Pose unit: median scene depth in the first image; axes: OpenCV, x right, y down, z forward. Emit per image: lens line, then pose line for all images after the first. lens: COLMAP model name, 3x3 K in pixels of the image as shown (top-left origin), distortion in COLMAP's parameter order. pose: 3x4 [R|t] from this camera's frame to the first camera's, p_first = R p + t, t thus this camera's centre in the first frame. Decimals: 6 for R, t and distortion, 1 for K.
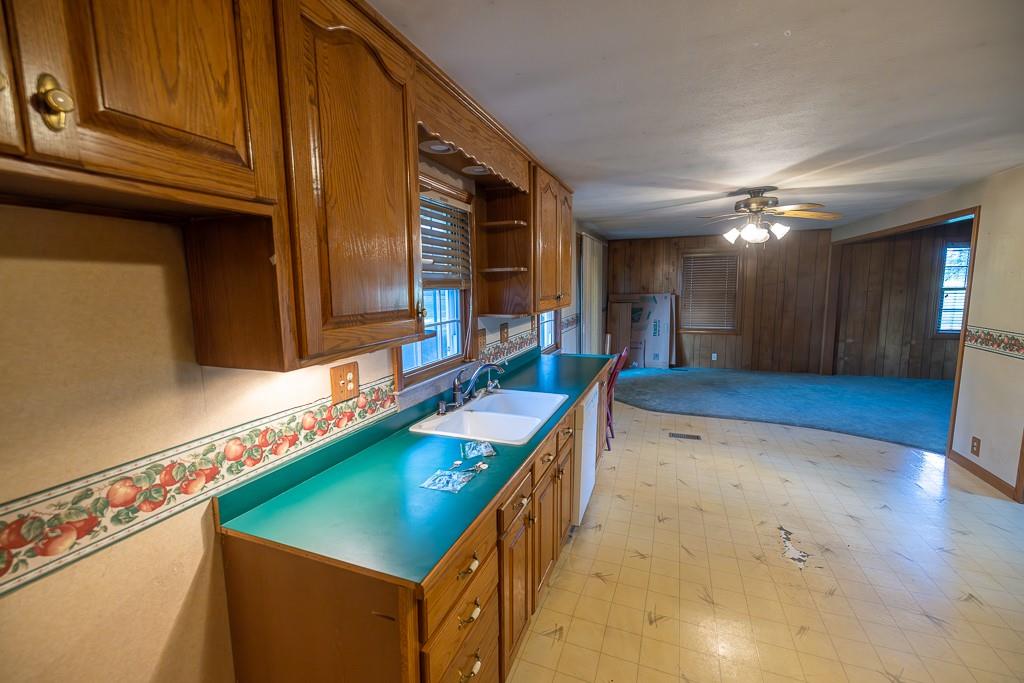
lens RADIAL K [[424.5, 0, 509.6], [0, 424.5, 338.7], [0, 0, 1]] dist [0.000670, -0.000026]
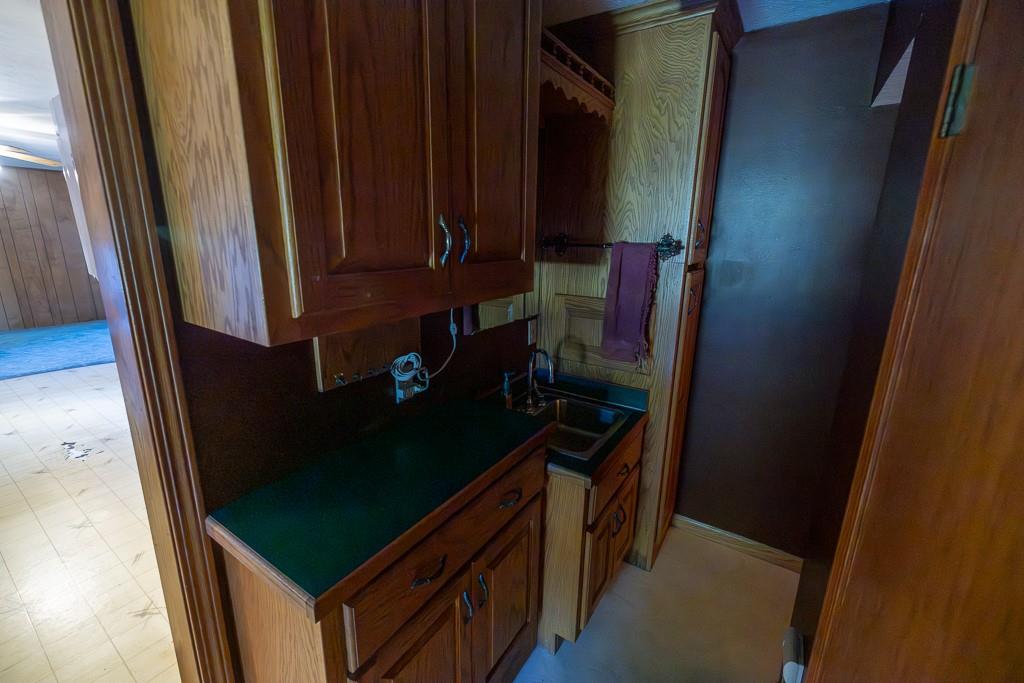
lens RADIAL K [[424.5, 0, 508.4], [0, 424.5, 338.2], [0, 0, 1]] dist [0.000670, -0.000026]
pose [[0.221557, -0.204302, 0.953506, -0.165619], [0.096900, 0.977580, 0.186945, 0.087862], [-0.970321, 0.050976, 0.236387, -0.566567]]
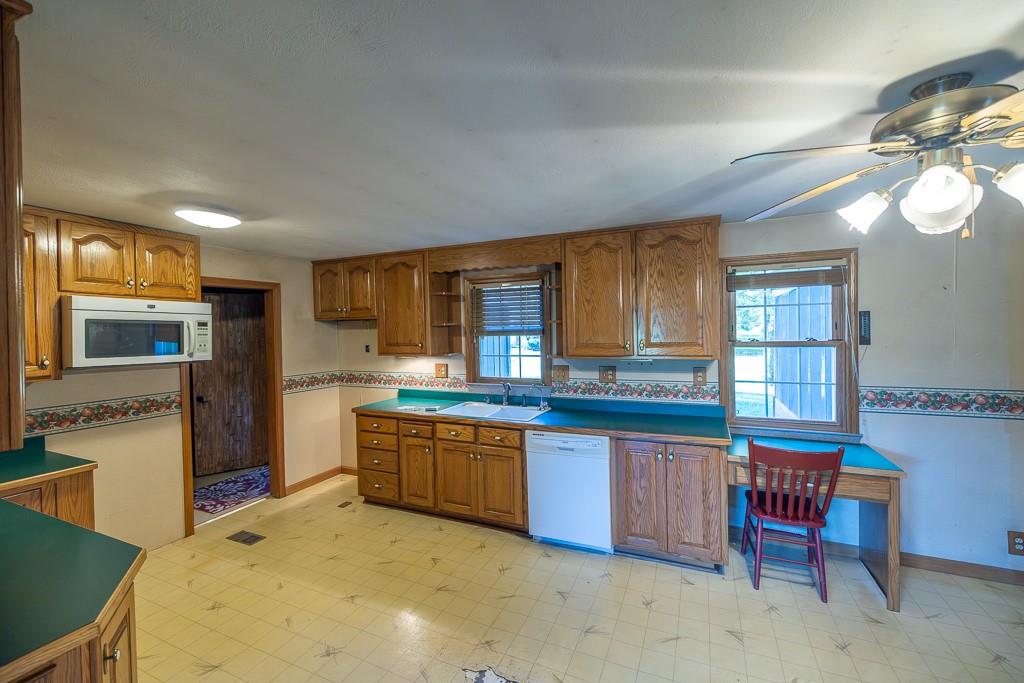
lens RADIAL K [[424.5, 0, 508.1], [0, 424.5, 338.8], [0, 0, 1]] dist [0.000670, -0.000026]
pose [[-0.061387, 0.044408, -0.997126, 1.645291], [-0.102795, 0.993416, 0.050572, -0.200260], [0.992807, 0.105604, -0.056418, 1.161153]]
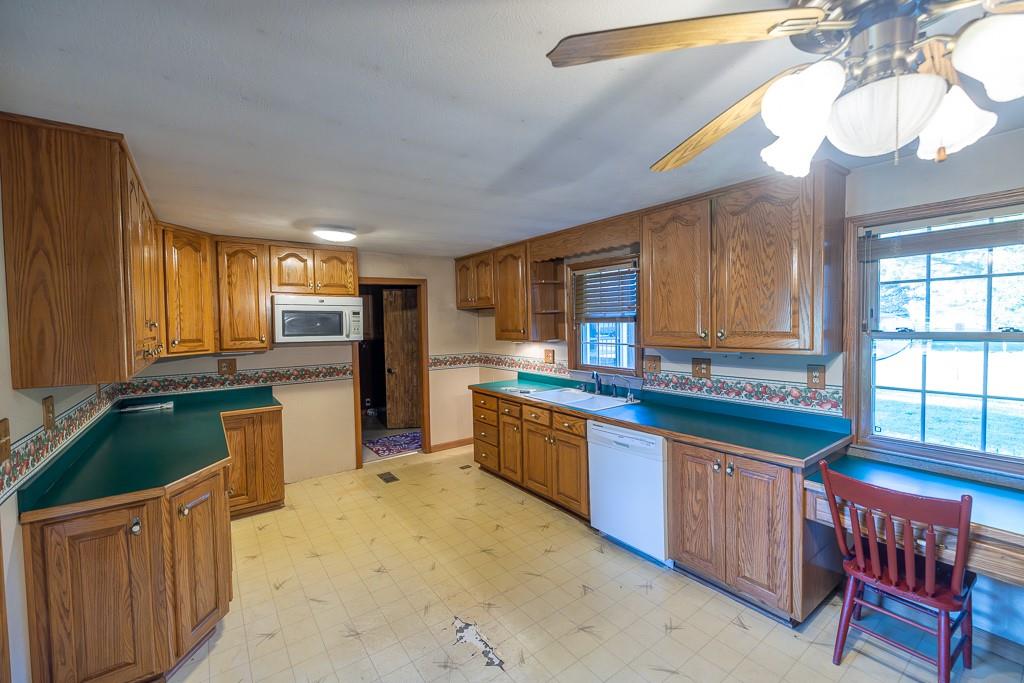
lens RADIAL K [[424.5, 0, 507.7], [0, 424.5, 340.8], [0, 0, 1]] dist [0.000670, -0.000026]
pose [[-0.546684, 0.070584, -0.834359, 1.513556], [-0.071597, 0.988851, 0.130565, -0.248042], [0.834272, 0.131116, -0.535536, 1.674920]]
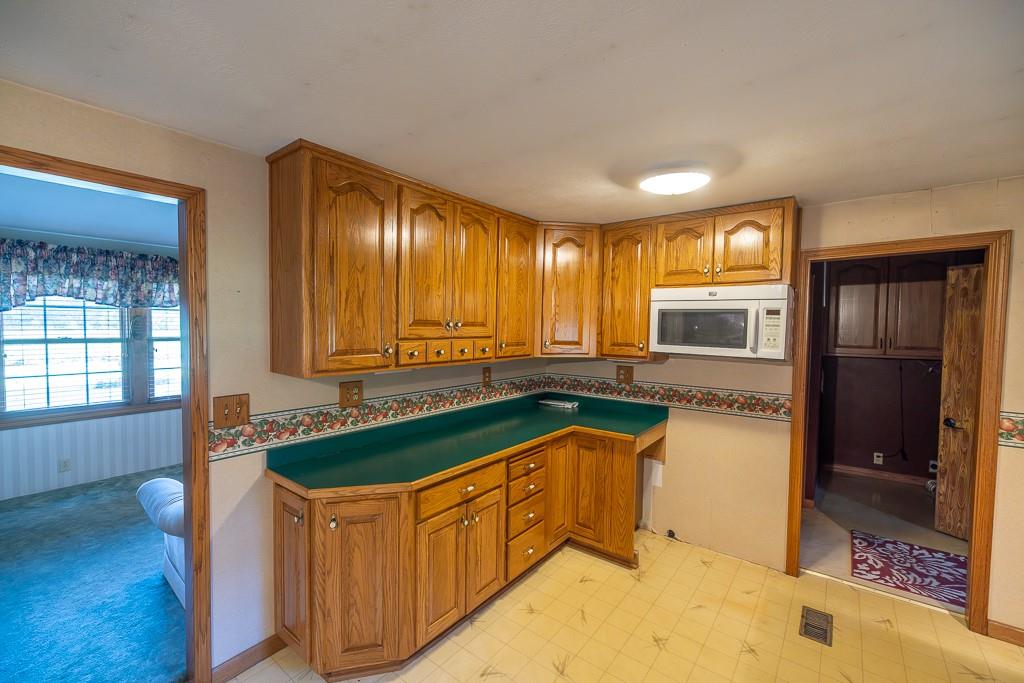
lens RADIAL K [[424.5, 0, 507.6], [0, 424.5, 343.1], [0, 0, 1]] dist [0.000670, -0.000026]
pose [[-0.955862, -0.000029, 0.293816, 0.605564], [0.046177, 0.987558, 0.150323, -0.189927], [-0.290165, 0.157255, -0.943968, 1.315281]]
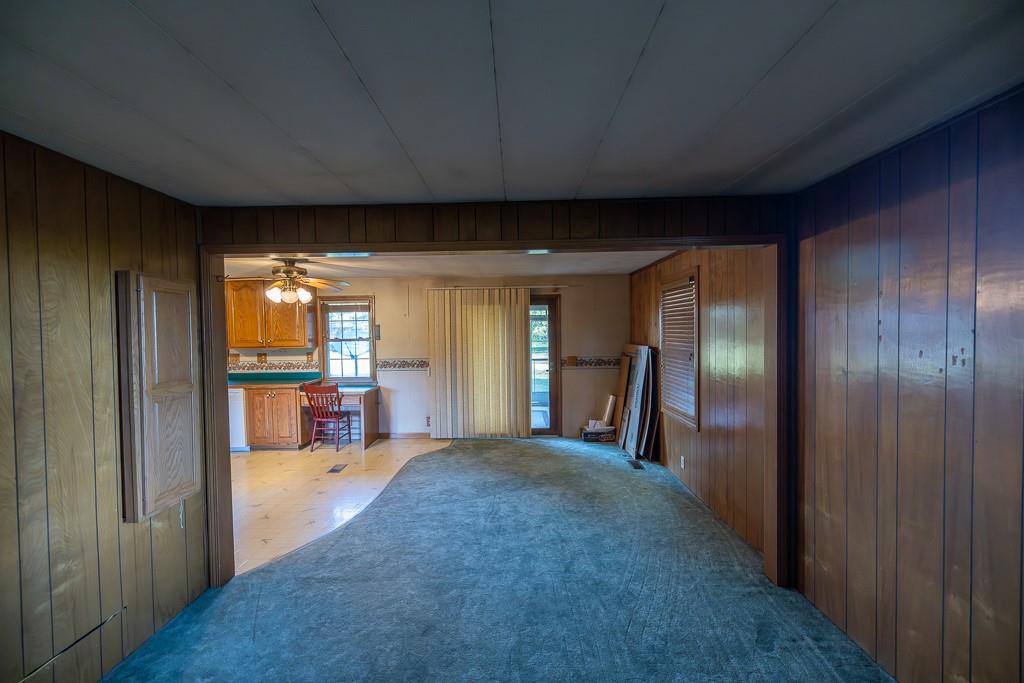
lens RADIAL K [[424.5, 0, 508.6], [0, 424.5, 341.3], [0, 0, 1]] dist [0.000670, -0.000026]
pose [[0.343374, 0.045978, -0.938073, 3.264529], [-0.111280, 0.993757, 0.007974, -0.342445], [0.932583, 0.101651, 0.346346, 2.018927]]
